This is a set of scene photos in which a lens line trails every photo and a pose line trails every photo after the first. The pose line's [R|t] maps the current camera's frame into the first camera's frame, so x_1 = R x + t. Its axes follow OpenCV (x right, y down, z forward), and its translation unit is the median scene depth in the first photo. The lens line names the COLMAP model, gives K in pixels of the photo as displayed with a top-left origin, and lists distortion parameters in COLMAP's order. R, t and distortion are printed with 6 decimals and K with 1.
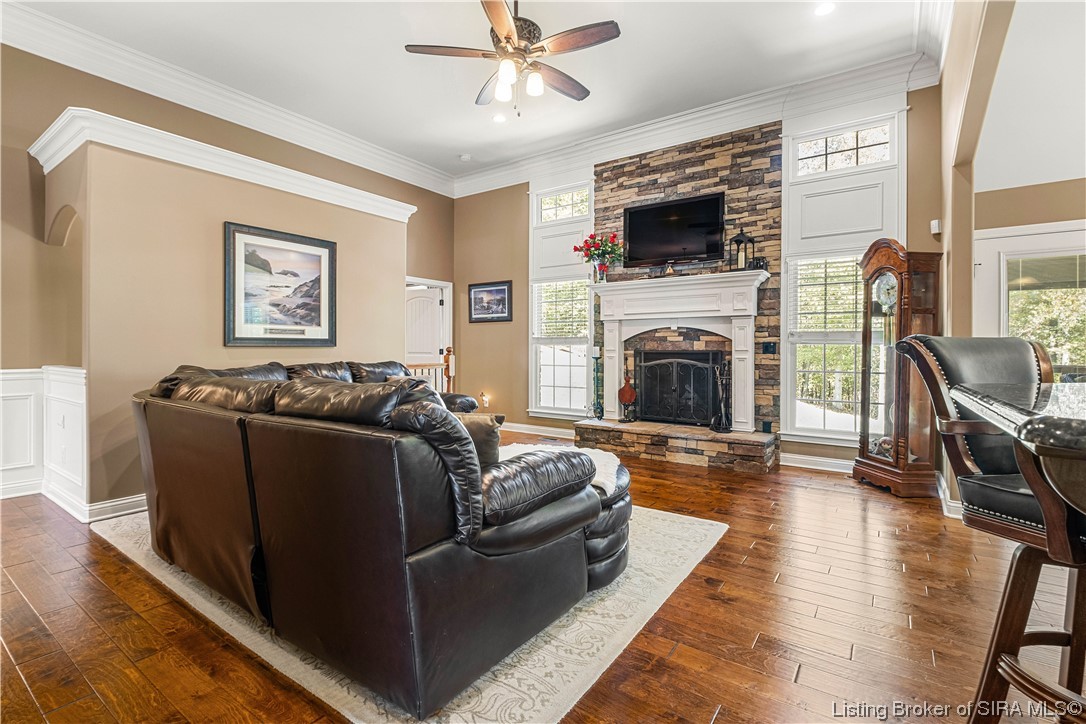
lens RADIAL K [[501.0, 0, 546.6], [0, 501.0, 343.8], [0, 0, 1]] dist [0.002975, -0.000145]
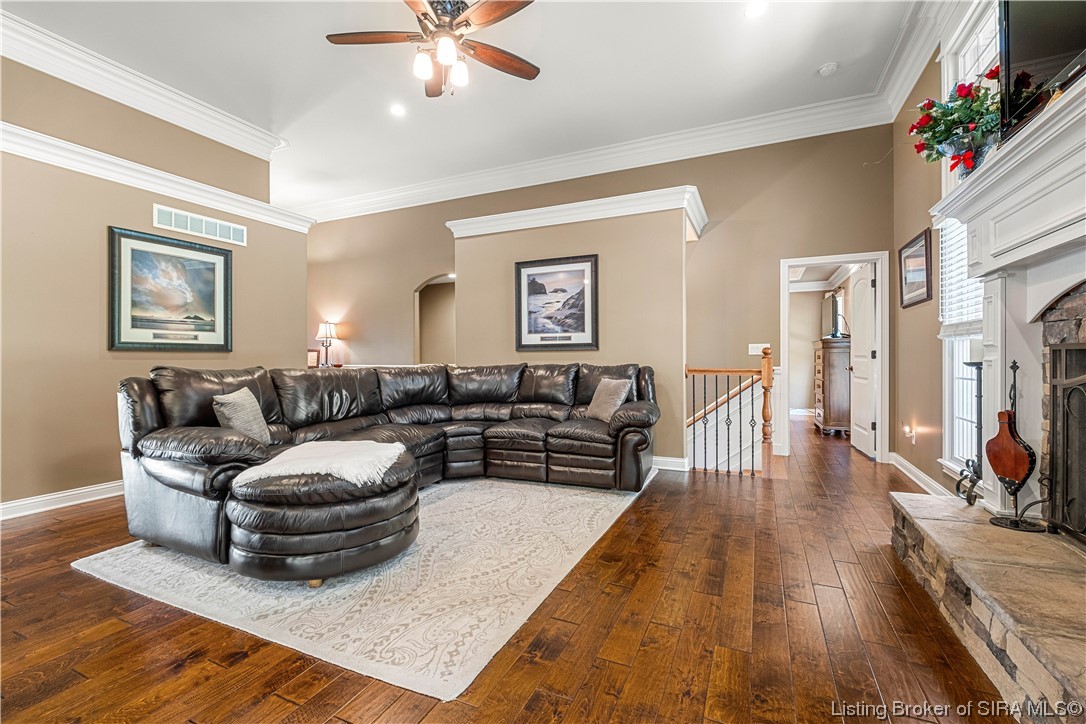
lens RADIAL K [[475.9, 0, 542.1], [0, 475.9, 363.3], [0, 0, 1]] dist [-0.007387, -0.001530]
pose [[0.172805, 0.010181, -0.984904, 0.620543], [0.018380, 0.999739, 0.013559, 0.019803], [0.984785, -0.020446, 0.172572, 0.755231]]
